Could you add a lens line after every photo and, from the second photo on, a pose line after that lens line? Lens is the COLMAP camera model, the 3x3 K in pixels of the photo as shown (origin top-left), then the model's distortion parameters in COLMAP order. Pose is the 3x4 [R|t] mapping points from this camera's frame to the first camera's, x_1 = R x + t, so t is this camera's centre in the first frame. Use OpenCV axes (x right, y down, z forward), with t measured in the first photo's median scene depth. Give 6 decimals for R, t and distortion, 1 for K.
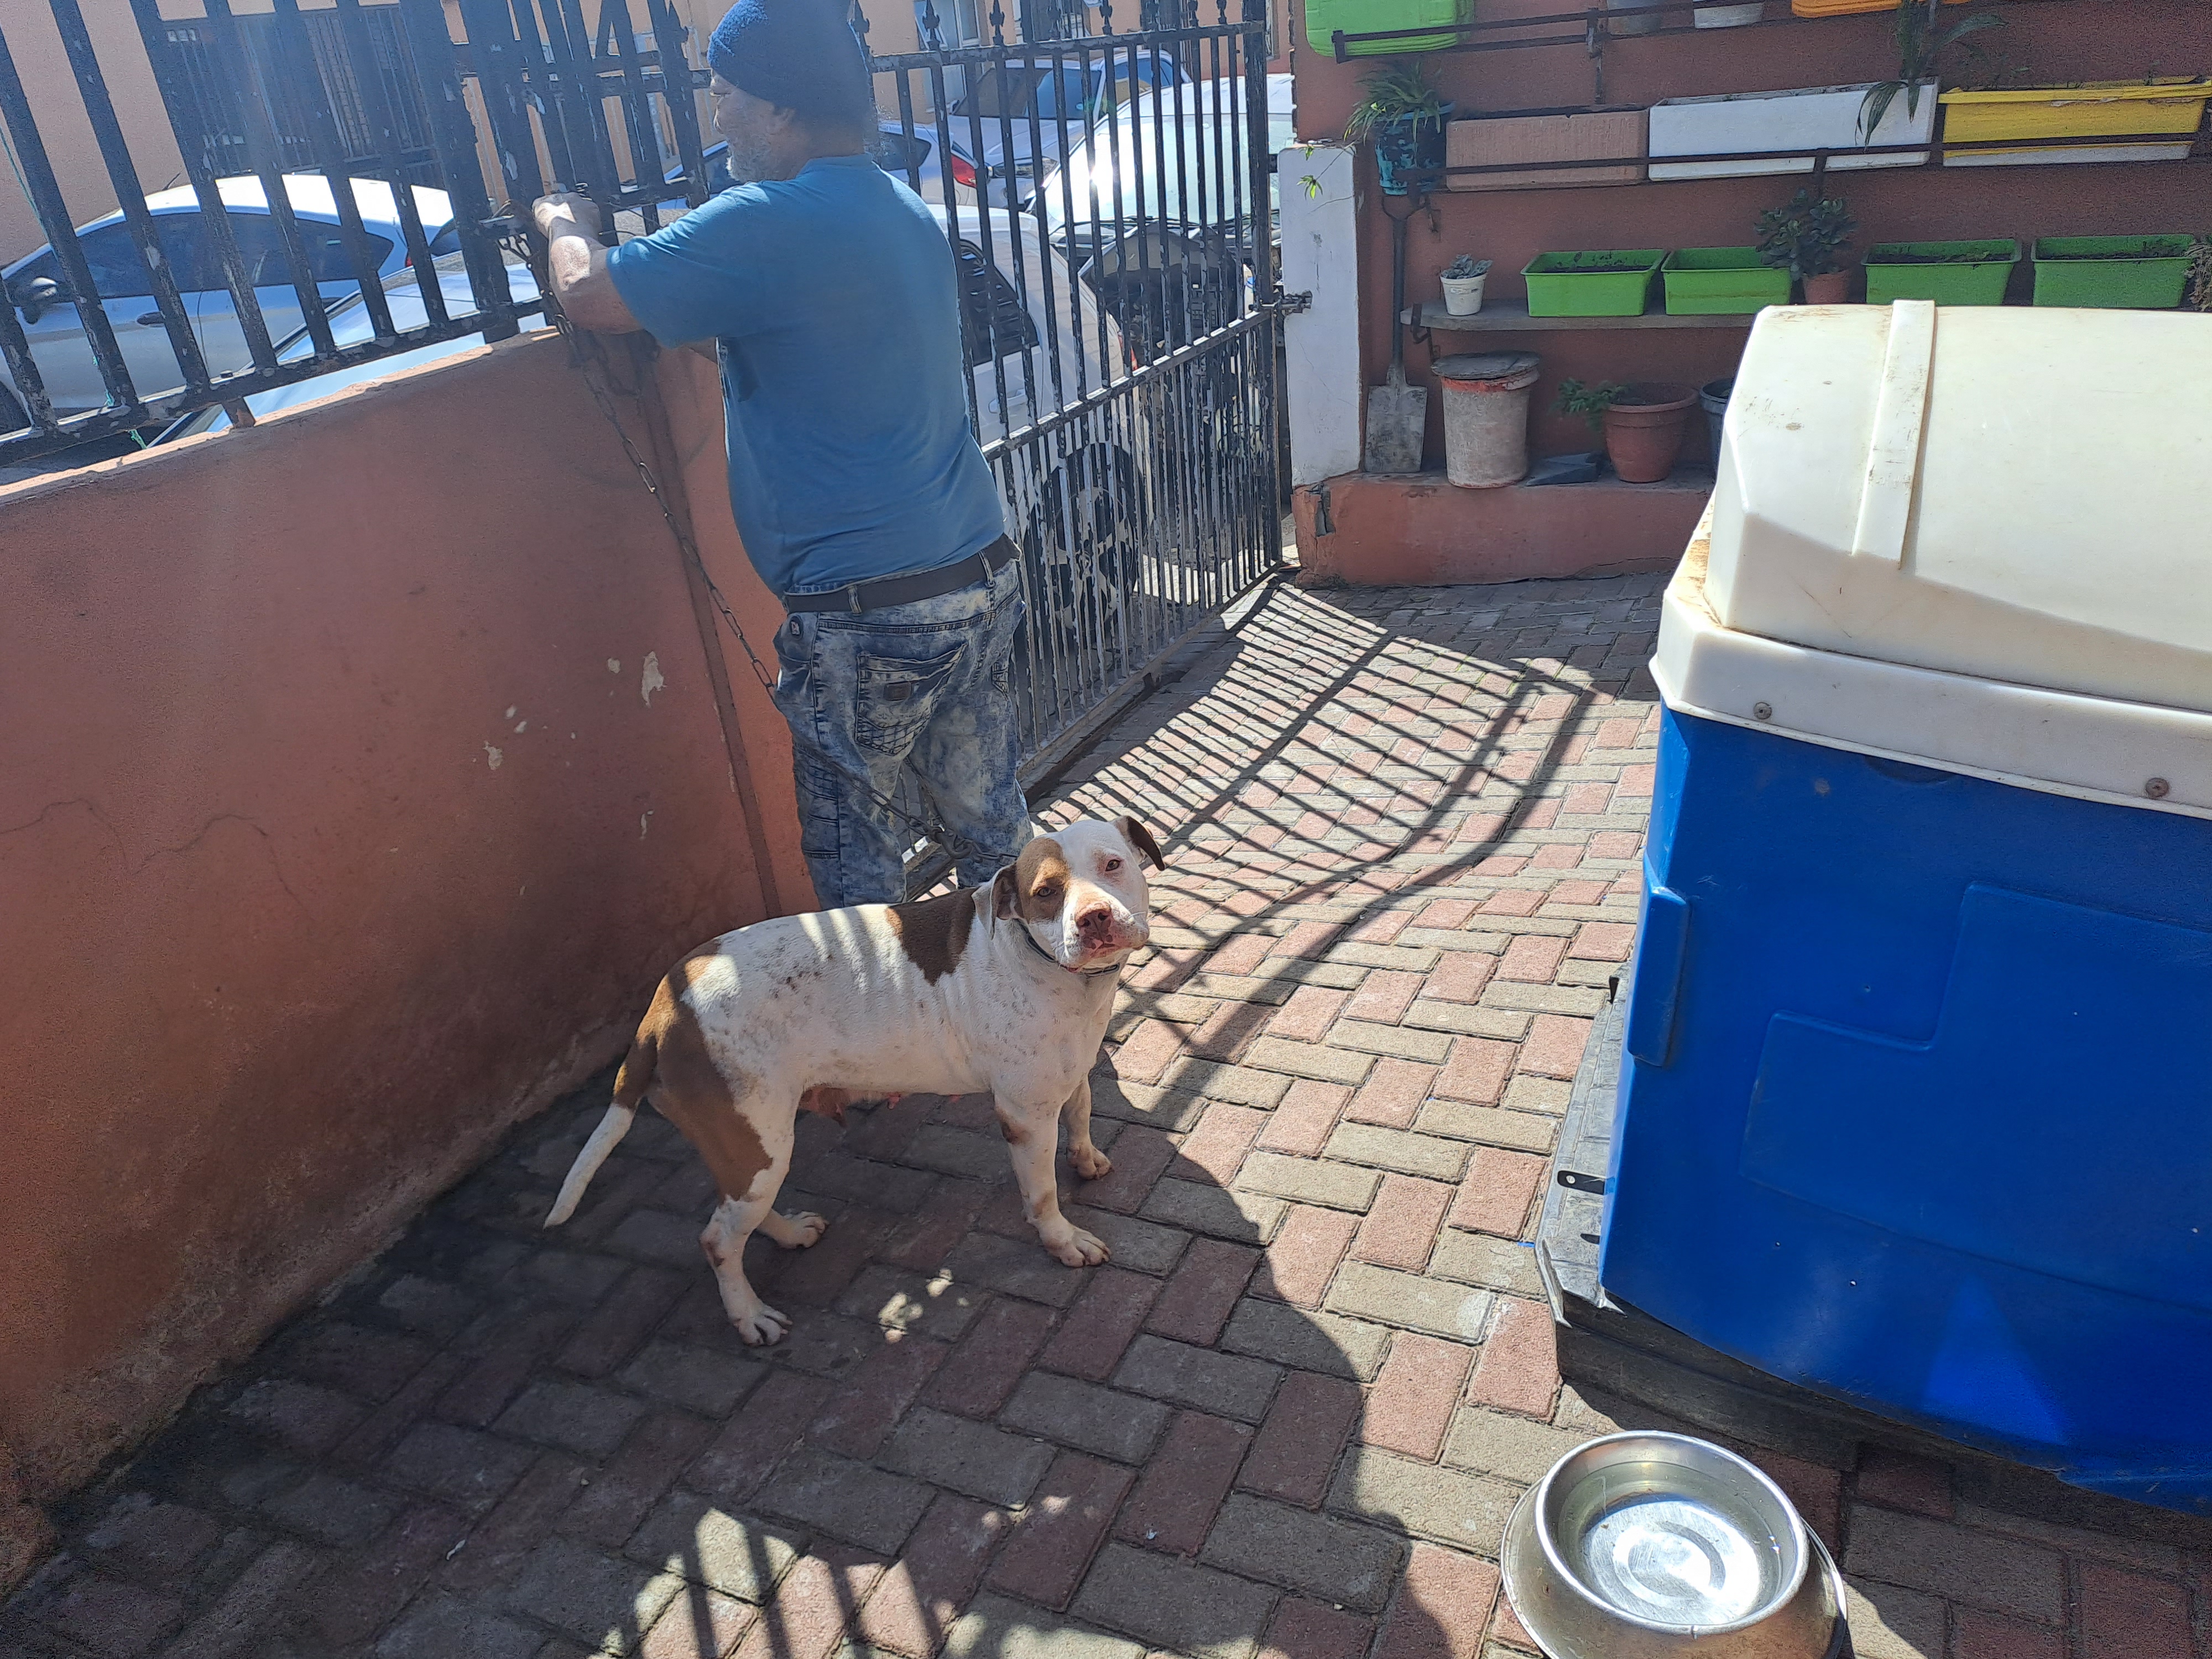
lens RADIAL K [[1640.4, 0, 1106.0], [0, 1640.4, 829.5], [0, 0, 1]] dist [0.059091, -0.064390]
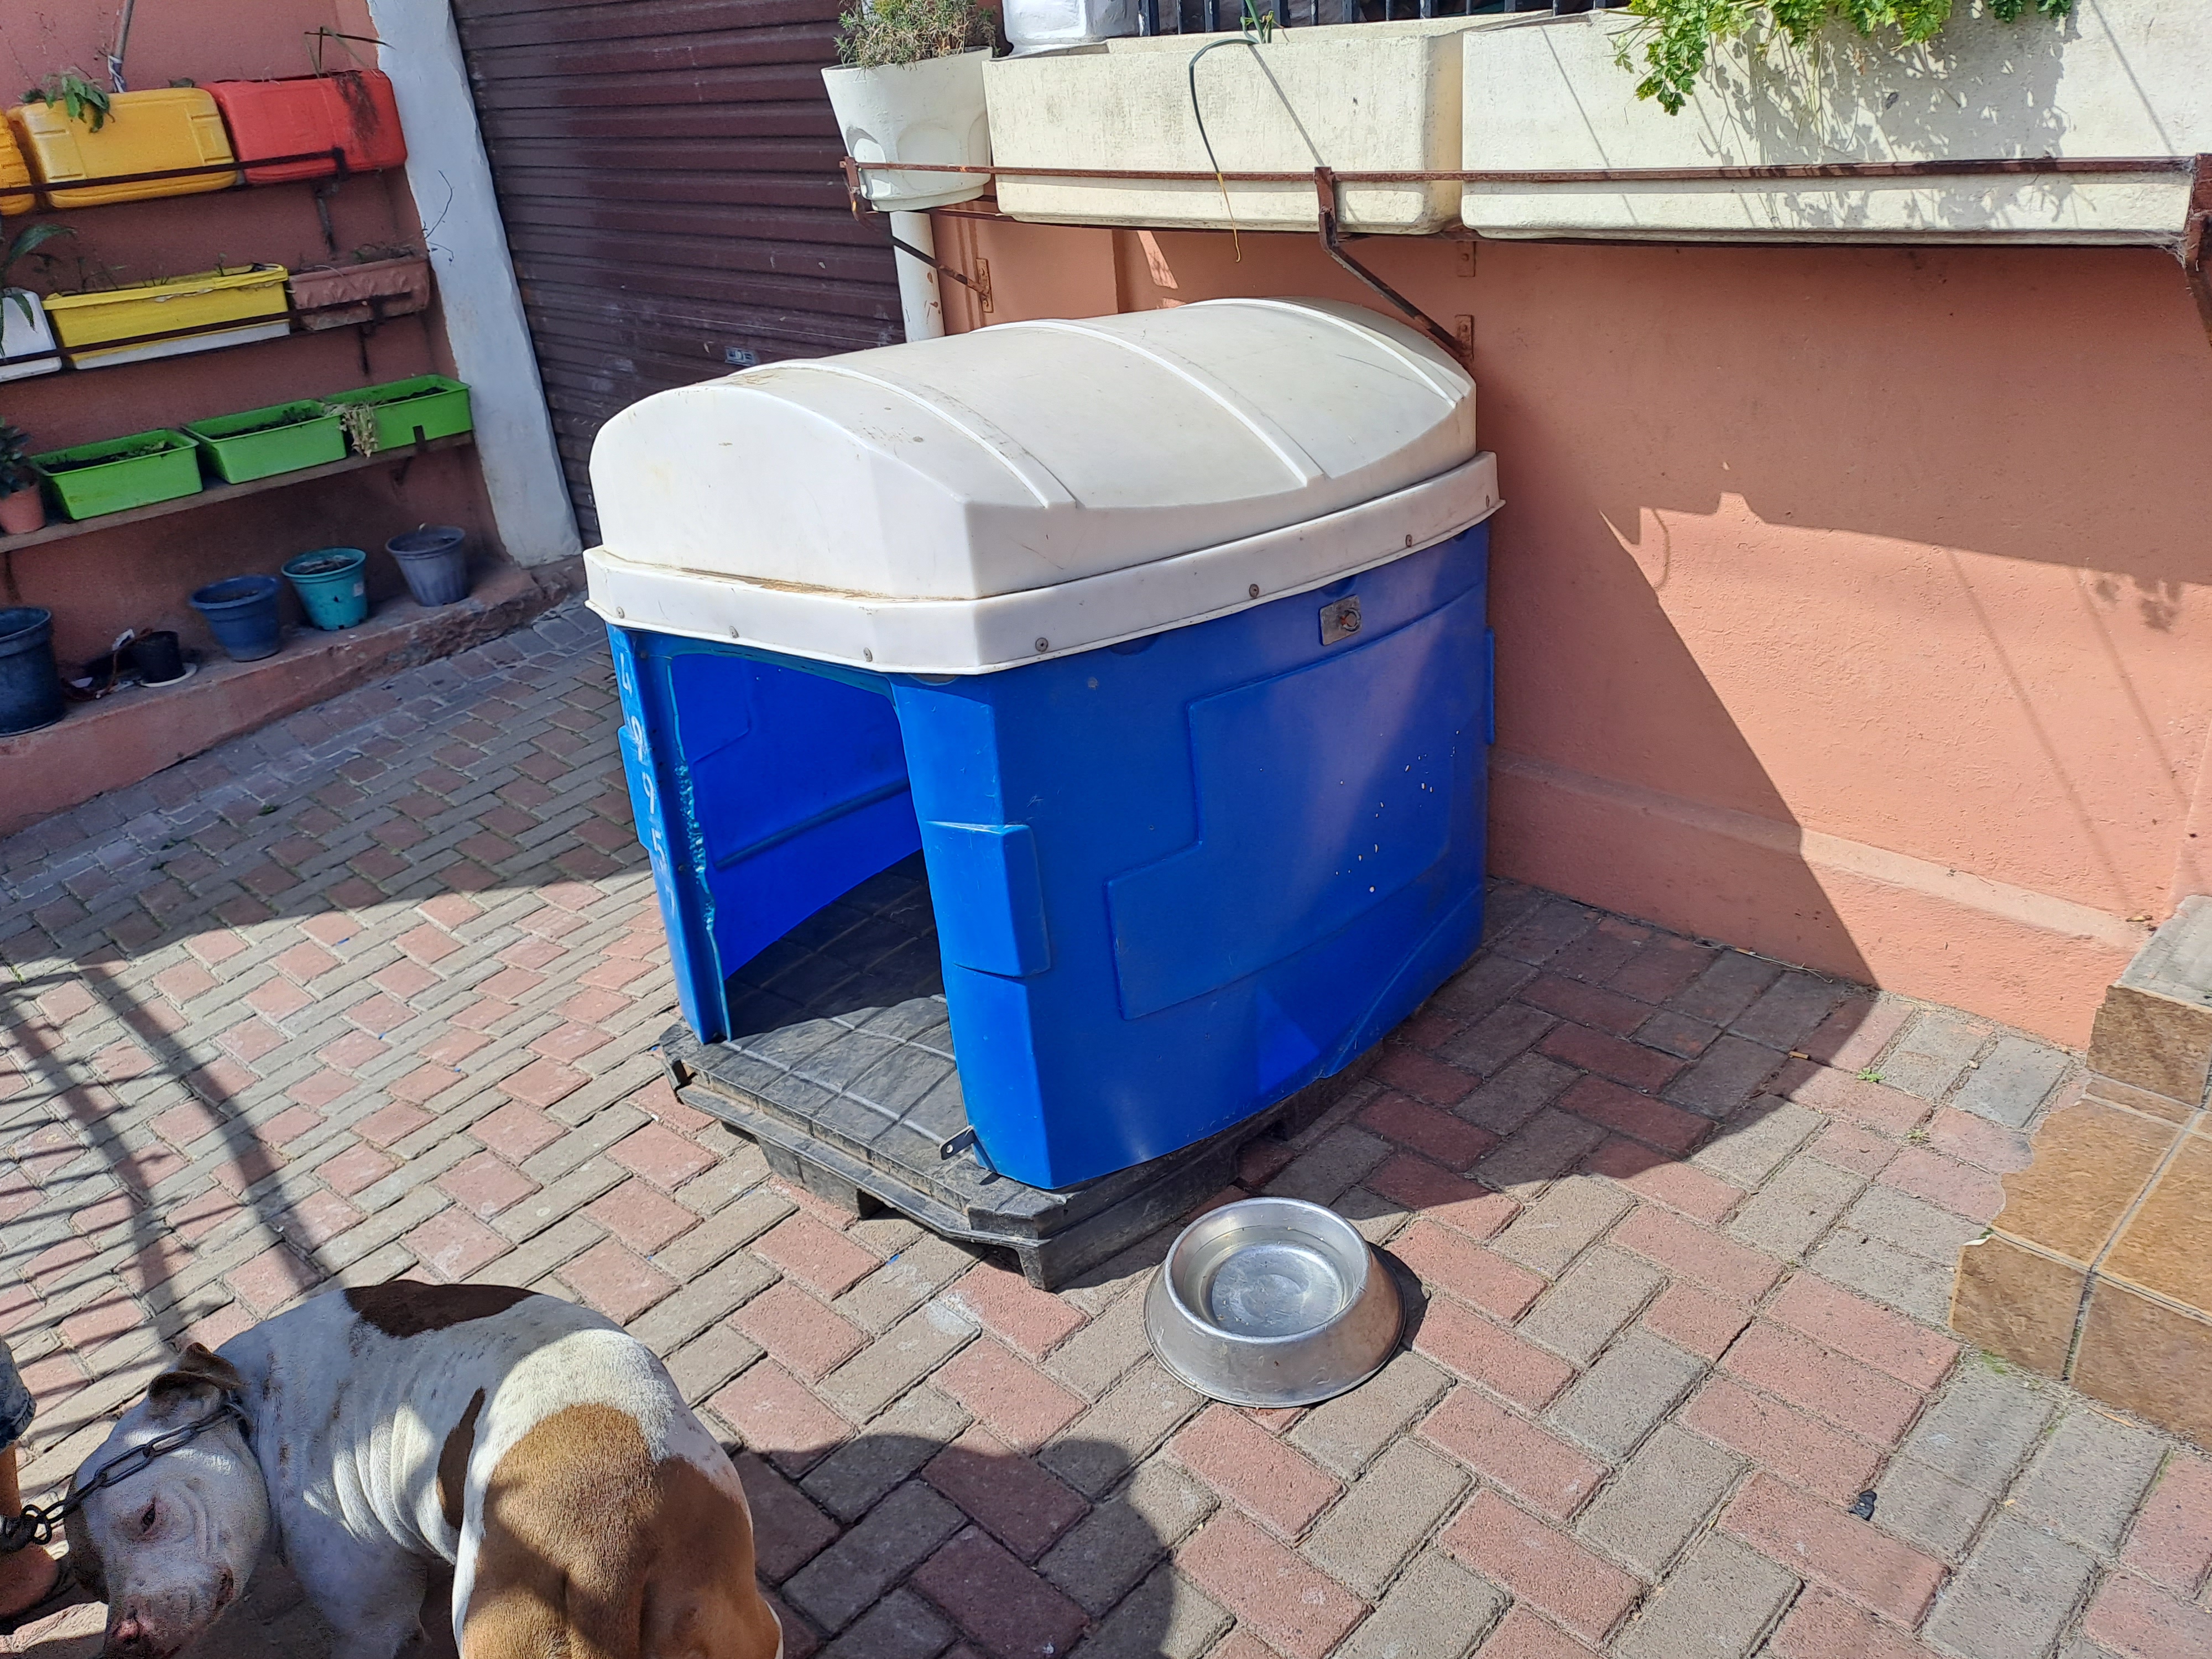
lens RADIAL K [[1619.0, 0, 1031.1], [0, 1619.0, 849.9], [0, 0, 1]] dist [0.075358, -0.057938]
pose [[0.370488, -0.368628, 0.852556, -0.290091], [0.472296, 0.865122, 0.168820, -0.062065], [-0.799797, 0.340113, 0.494619, 0.193912]]
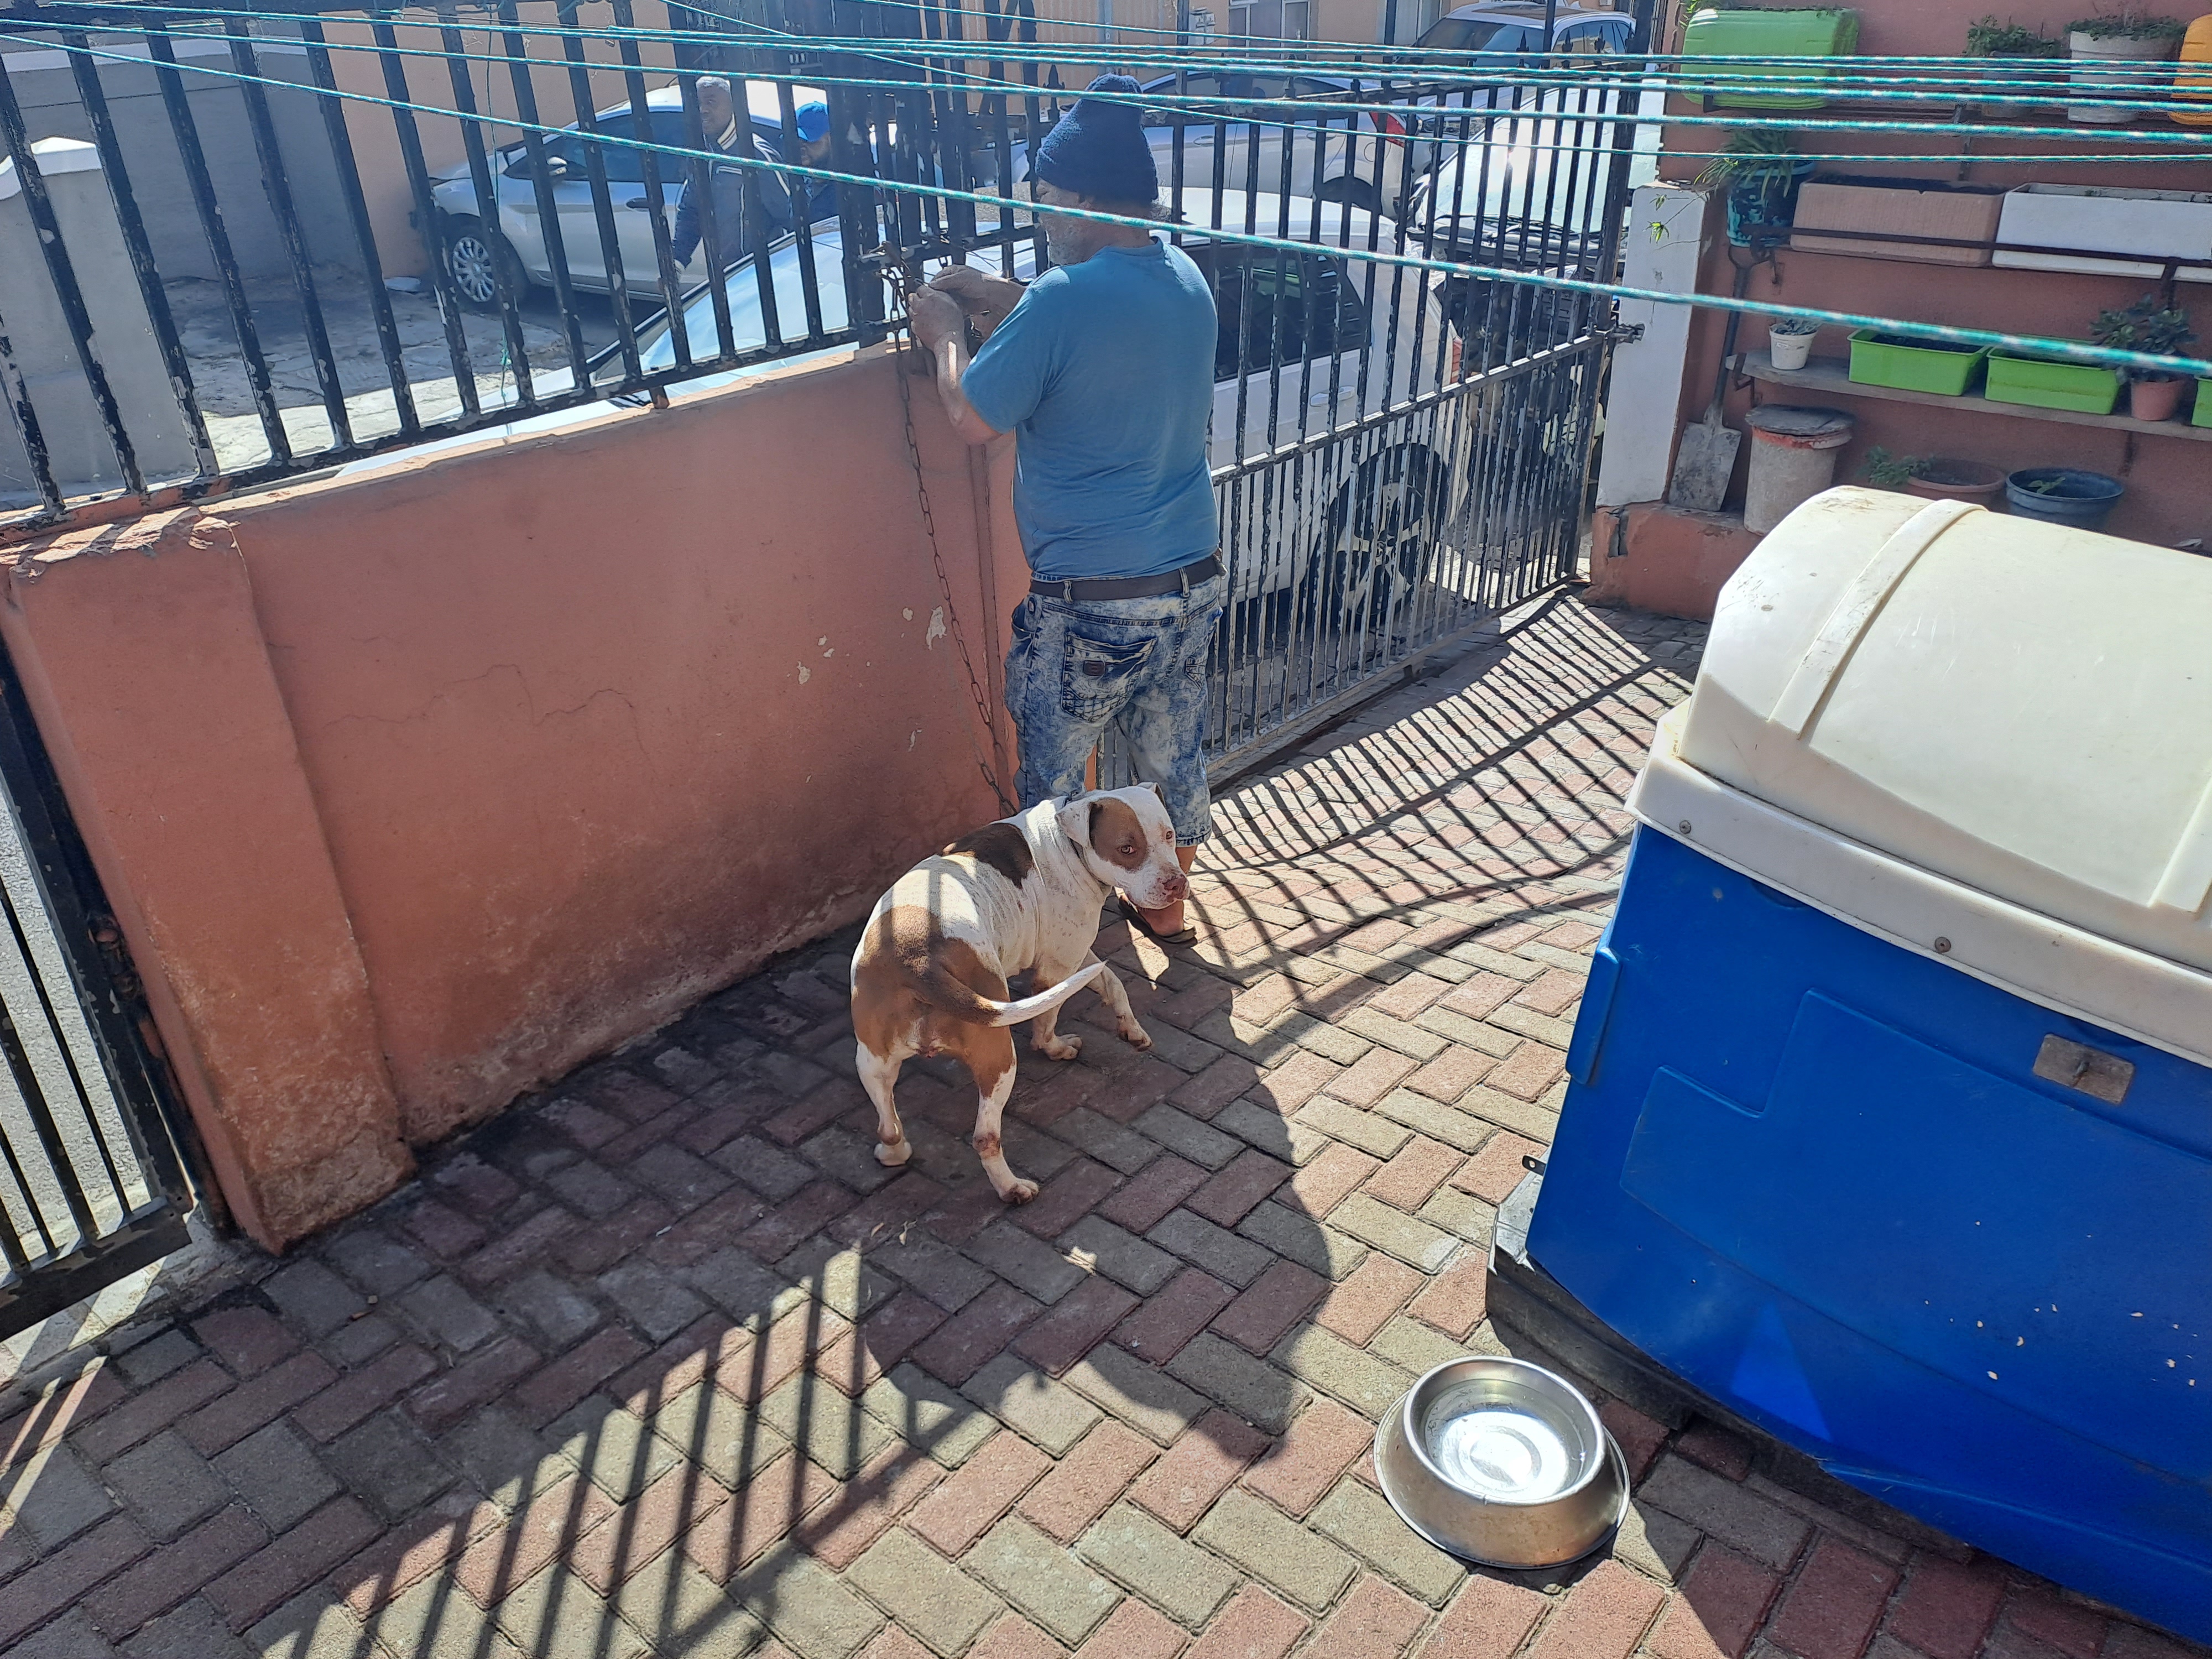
lens RADIAL K [[1657.6, 0, 1106.2], [0, 1657.6, 797.5], [0, 0, 1]] dist [0.068306, -0.070251]
pose [[0.963300, 0.179386, -0.199685, 0.094539], [-0.173958, 0.983745, 0.044555, -0.032244], [0.204432, -0.008183, 0.978847, -0.158621]]
